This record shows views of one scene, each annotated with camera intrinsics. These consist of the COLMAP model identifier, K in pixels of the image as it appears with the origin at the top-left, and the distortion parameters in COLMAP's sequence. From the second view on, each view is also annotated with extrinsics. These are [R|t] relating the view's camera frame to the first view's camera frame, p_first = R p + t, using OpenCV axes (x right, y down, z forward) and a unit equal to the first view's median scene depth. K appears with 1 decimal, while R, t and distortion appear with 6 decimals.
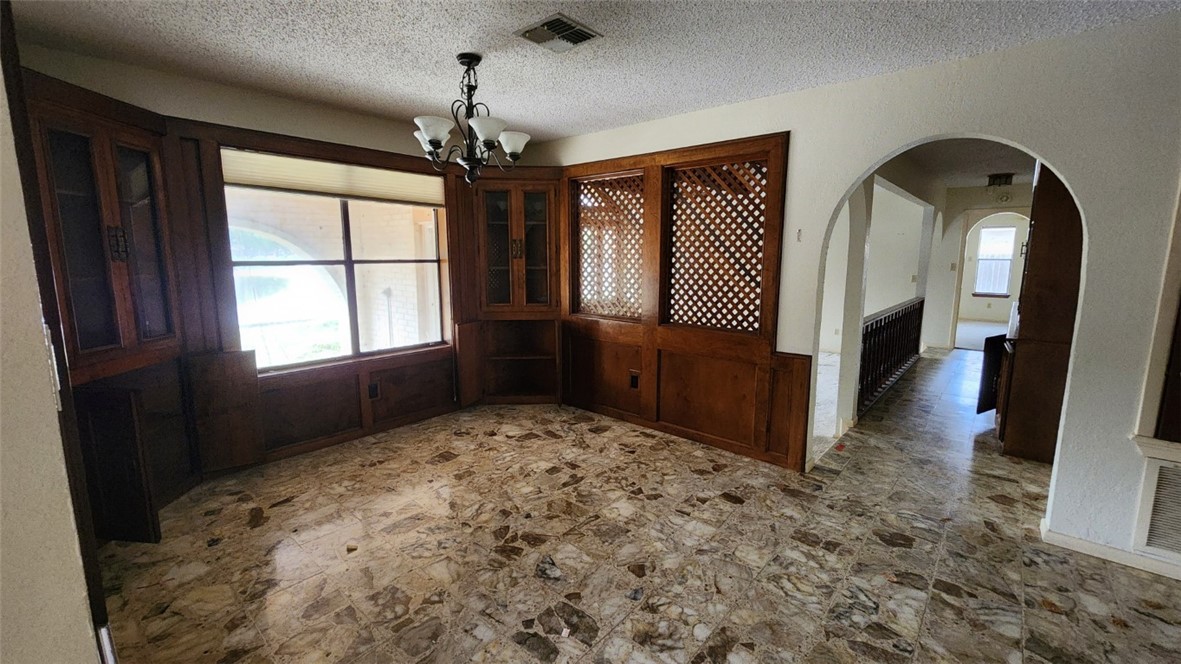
lens RADIAL K [[490.7, 0, 590.9], [0, 490.7, 329.9], [0, 0, 1]] dist [0.006071, -0.001747]
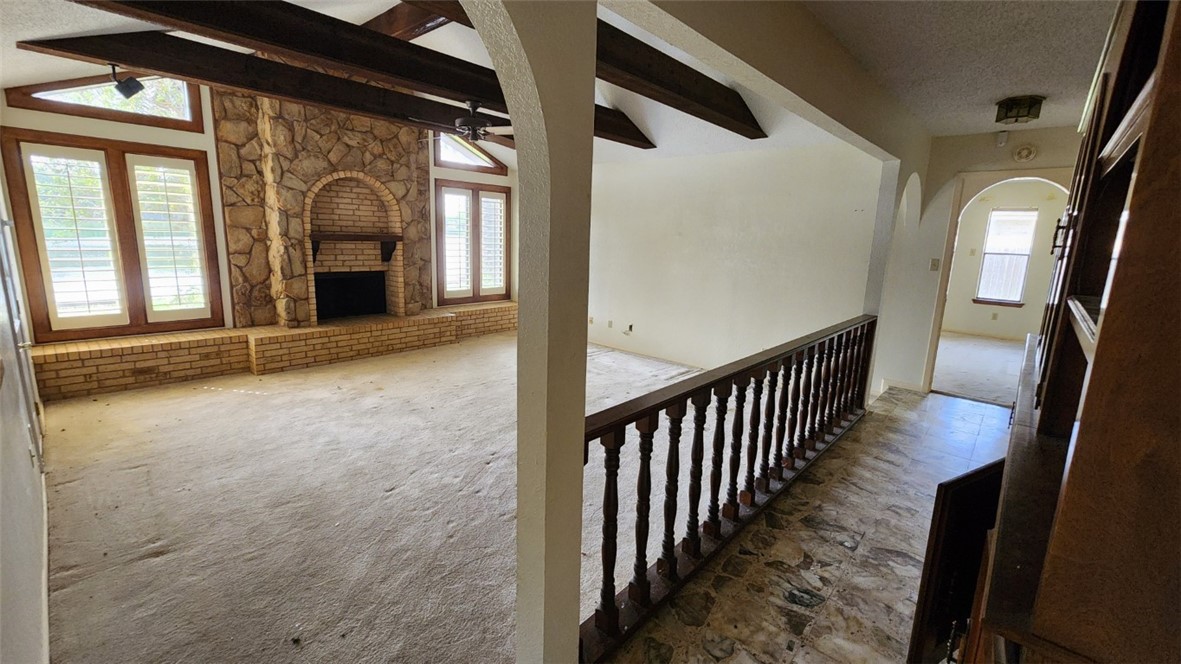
lens RADIAL K [[490.7, 0, 589.1], [0, 490.7, 329.9], [0, 0, 1]] dist [0.006071, -0.001747]
pose [[0.999378, 0.031547, -0.015750, 0.305874], [-0.030924, 0.998786, 0.038333, -0.055222], [0.016940, -0.037822, 0.999141, 0.359752]]
